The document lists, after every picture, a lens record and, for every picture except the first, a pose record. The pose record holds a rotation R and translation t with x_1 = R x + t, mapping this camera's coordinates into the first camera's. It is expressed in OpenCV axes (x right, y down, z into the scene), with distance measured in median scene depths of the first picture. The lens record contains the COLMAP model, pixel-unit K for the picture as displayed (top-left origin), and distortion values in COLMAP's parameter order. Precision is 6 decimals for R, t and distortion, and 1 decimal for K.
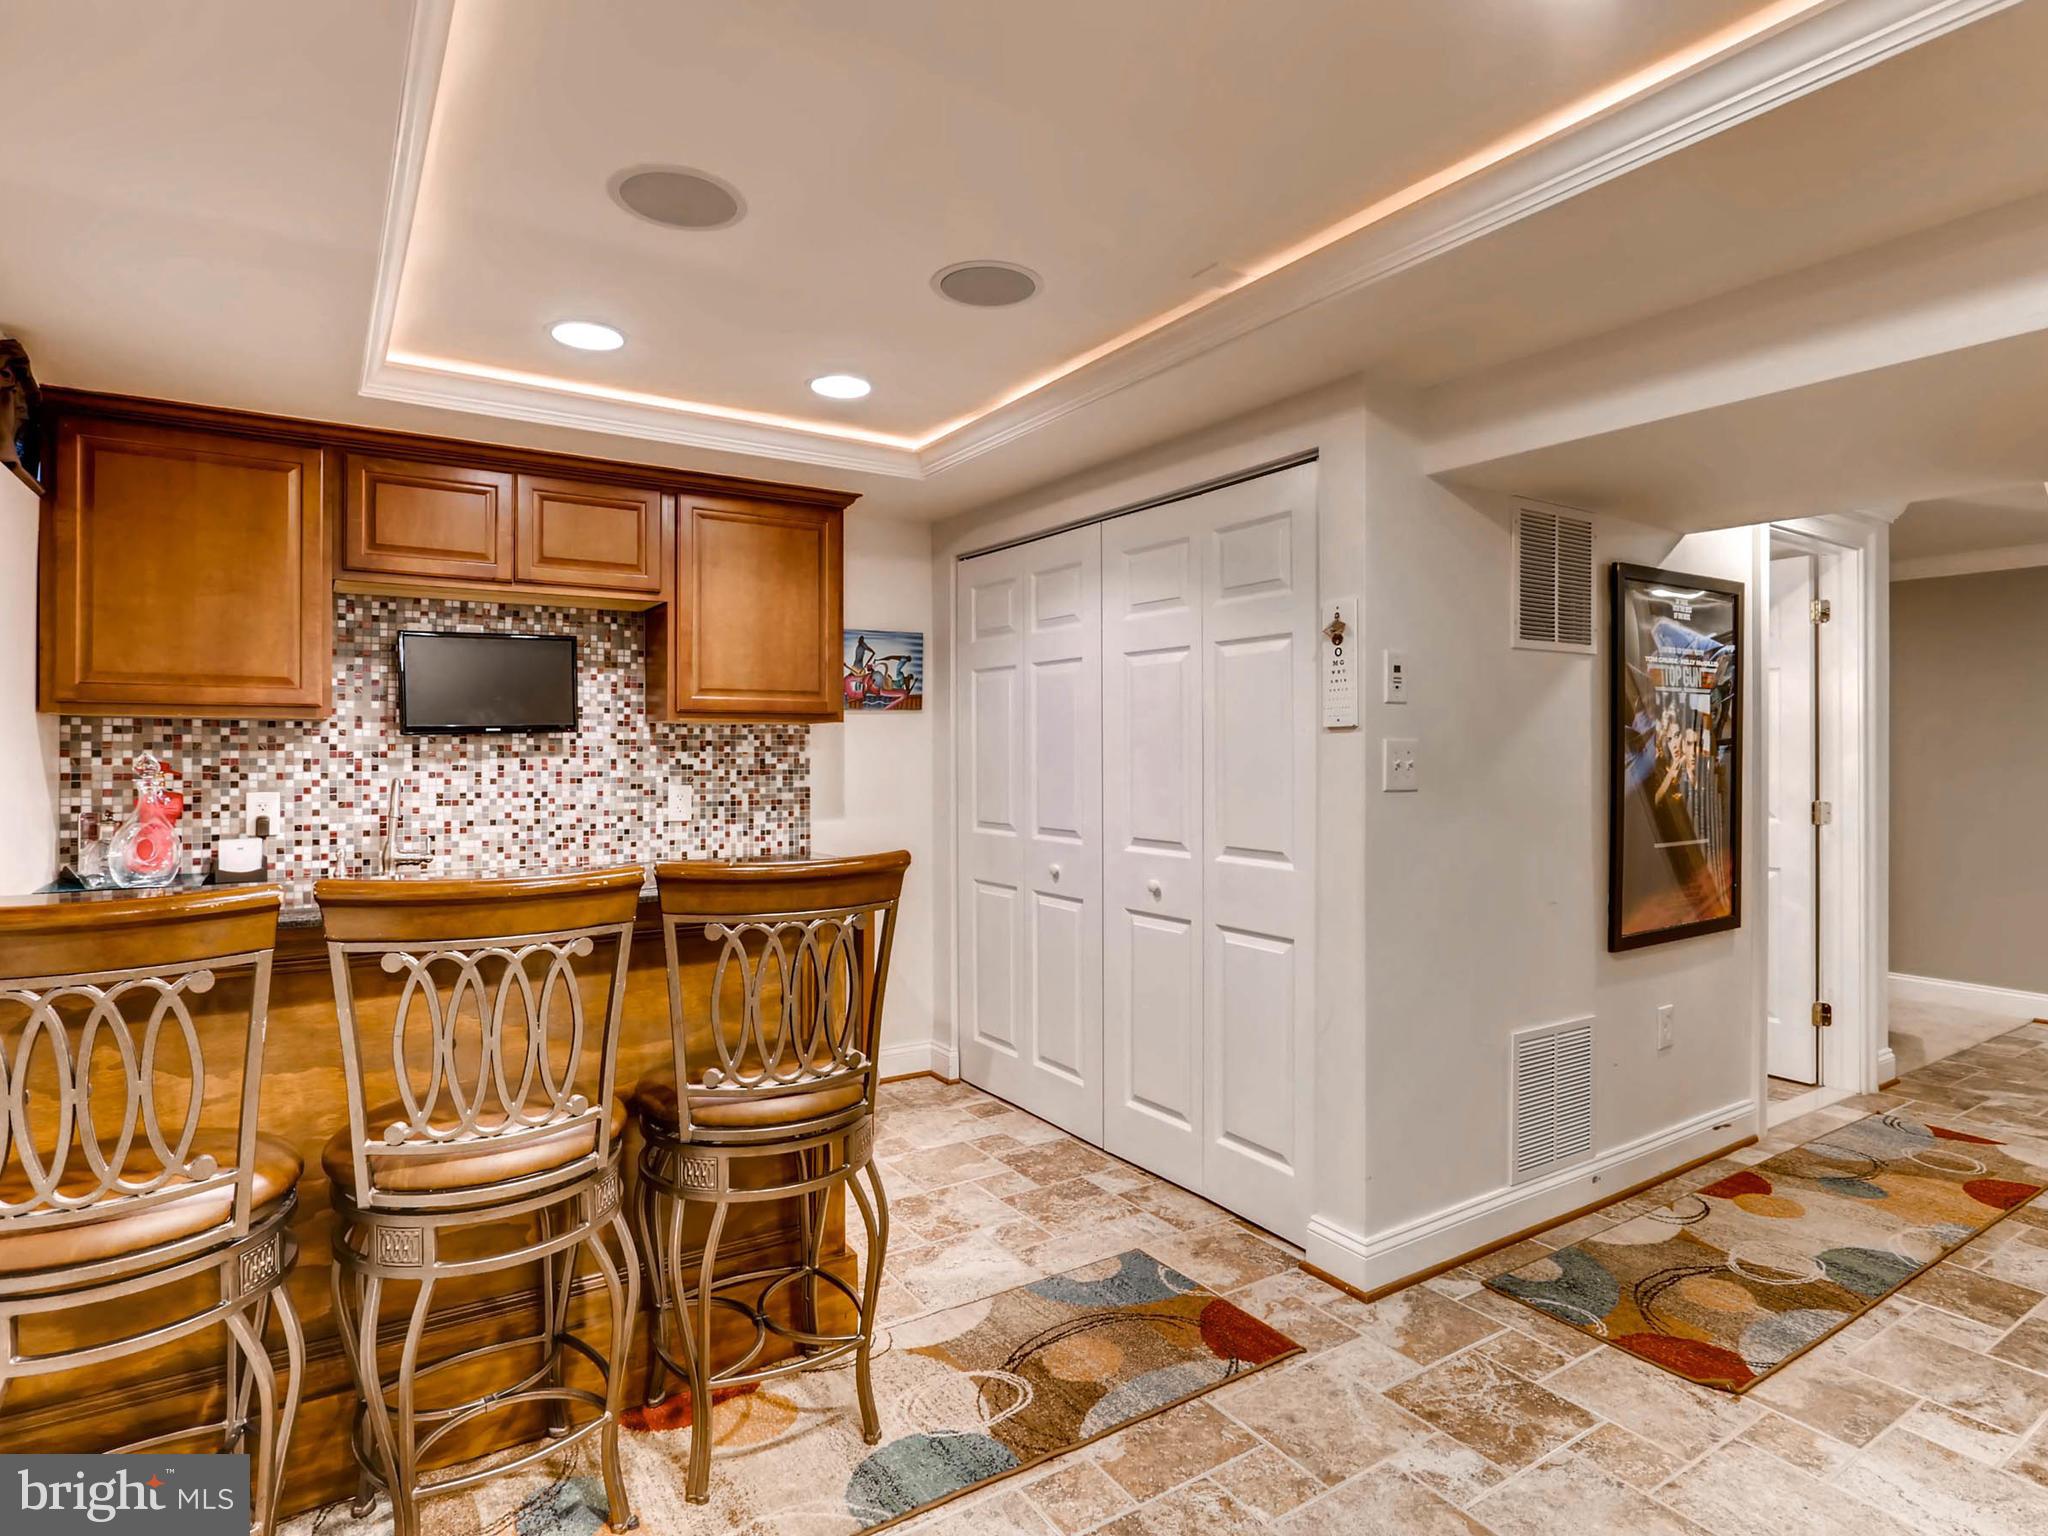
lens RADIAL K [[1104.0, 0, 1018.3], [0, 1104.0, 756.2], [0, 0, 1]] dist [-0.008734, 0.001681]
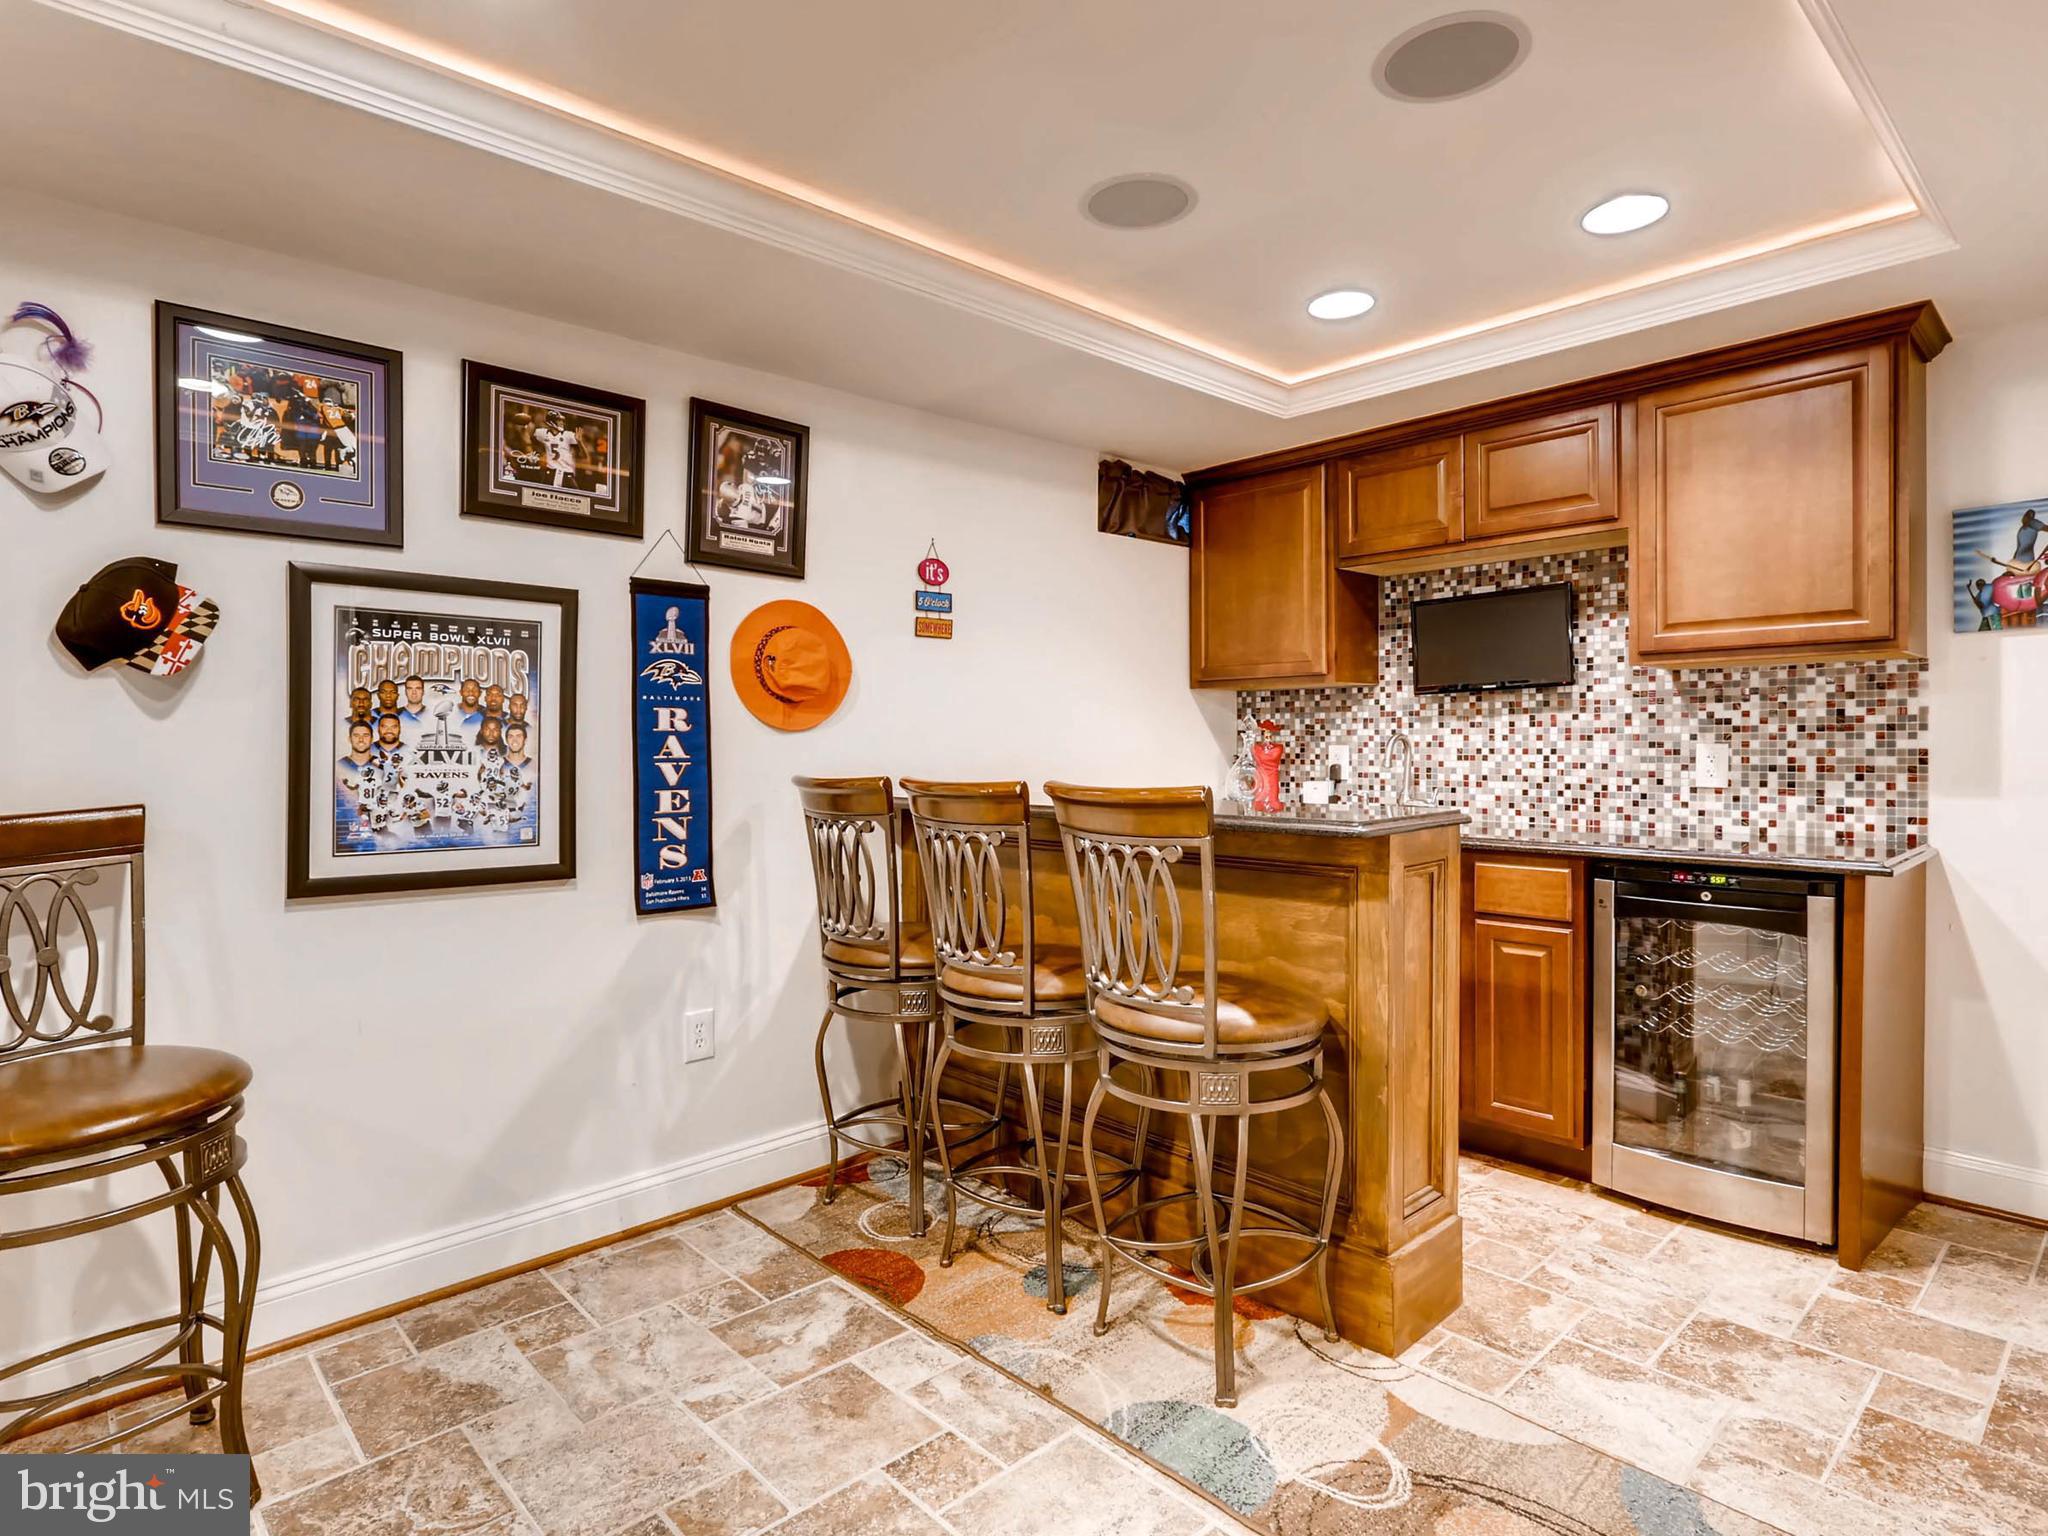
lens RADIAL K [[1104.0, 0, 1017.9], [0, 1104.0, 760.2], [0, 0, 1]] dist [-0.008734, 0.001681]
pose [[0.164941, 0.013401, -0.986212, 0.443317], [0.000501, 0.999906, 0.013671, 0.028891], [0.986303, -0.002749, 0.164919, 0.383034]]
